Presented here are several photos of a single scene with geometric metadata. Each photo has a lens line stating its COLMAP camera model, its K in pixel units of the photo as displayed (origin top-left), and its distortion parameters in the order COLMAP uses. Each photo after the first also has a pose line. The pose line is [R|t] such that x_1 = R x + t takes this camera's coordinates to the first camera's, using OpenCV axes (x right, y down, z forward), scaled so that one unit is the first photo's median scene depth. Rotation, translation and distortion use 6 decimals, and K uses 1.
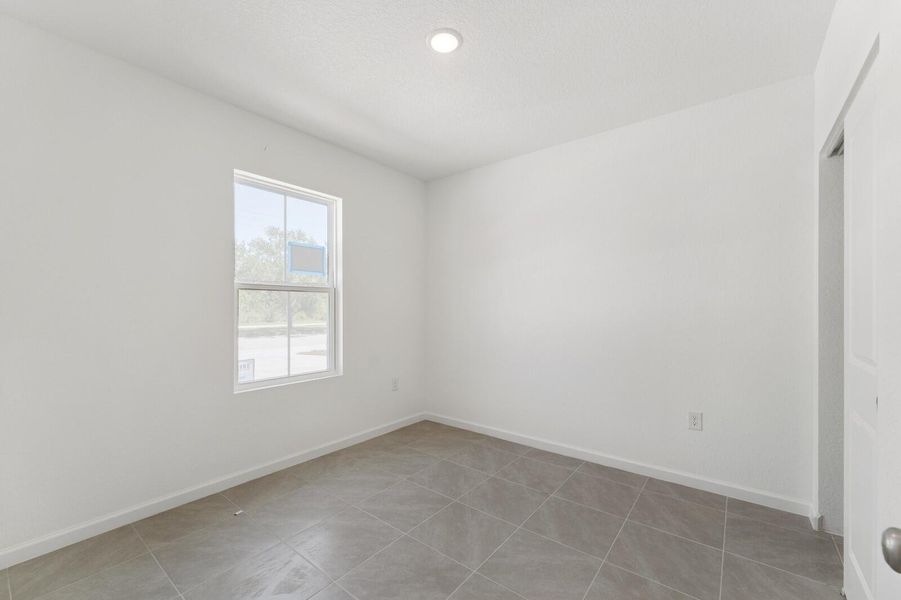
lens RADIAL K [[364.2, 0, 448.1], [0, 364.2, 306.7], [0, 0, 1]] dist [0.000076, 0.000113]
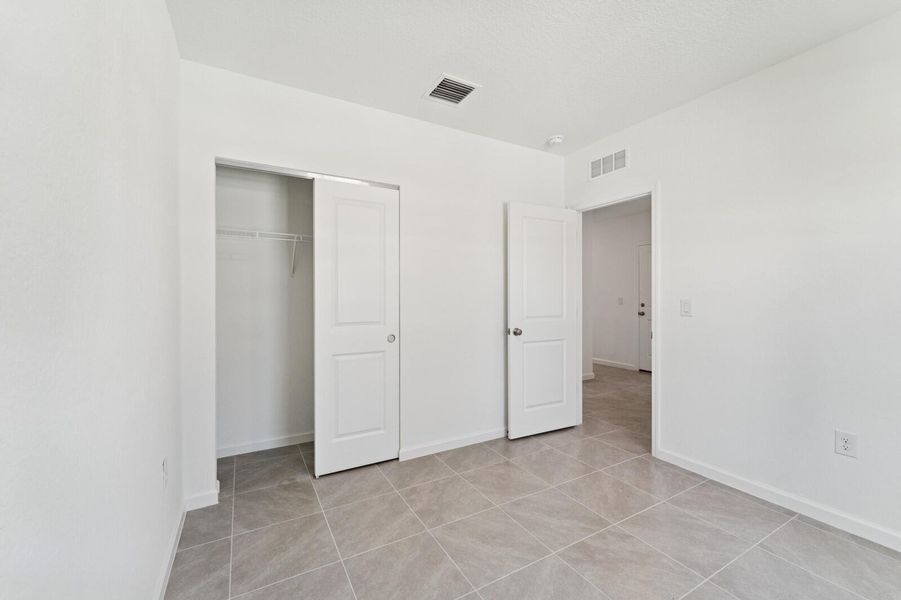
lens RADIAL K [[364.2, 0, 455.0], [0, 364.2, 297.2], [0, 0, 1]] dist [0.000076, 0.000113]
pose [[-0.929223, 0.001040, 0.369519, -0.031936], [-0.000900, 0.999987, -0.005079, 0.007642], [-0.369519, -0.005052, -0.929209, 1.365507]]
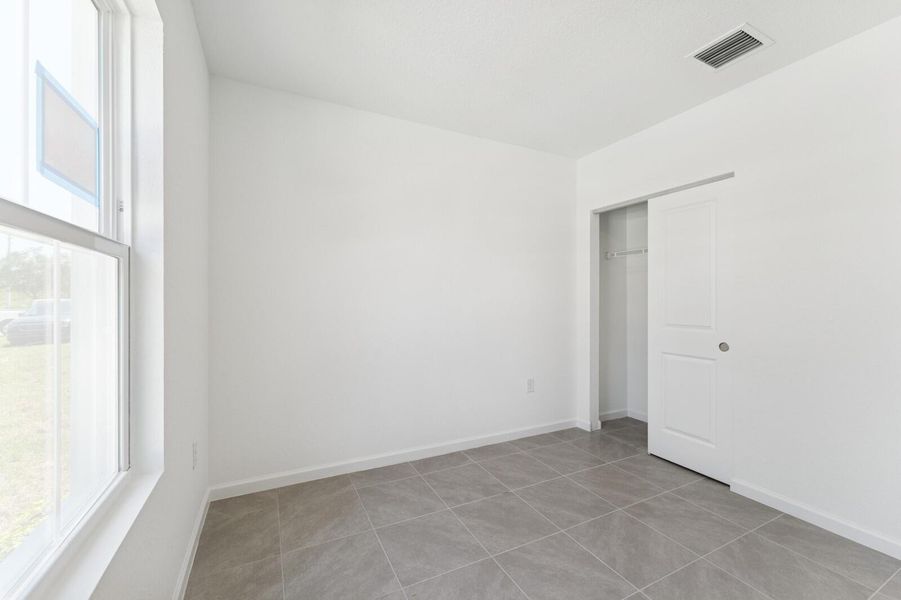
lens RADIAL K [[364.2, 0, 439.9], [0, 364.2, 293.6], [0, 0, 1]] dist [0.000076, 0.000113]
pose [[0.435758, 0.014606, 0.899945, -0.644393], [-0.004537, 0.999891, -0.014031, 0.000705], [-0.900053, 0.002031, 0.435777, 0.696258]]
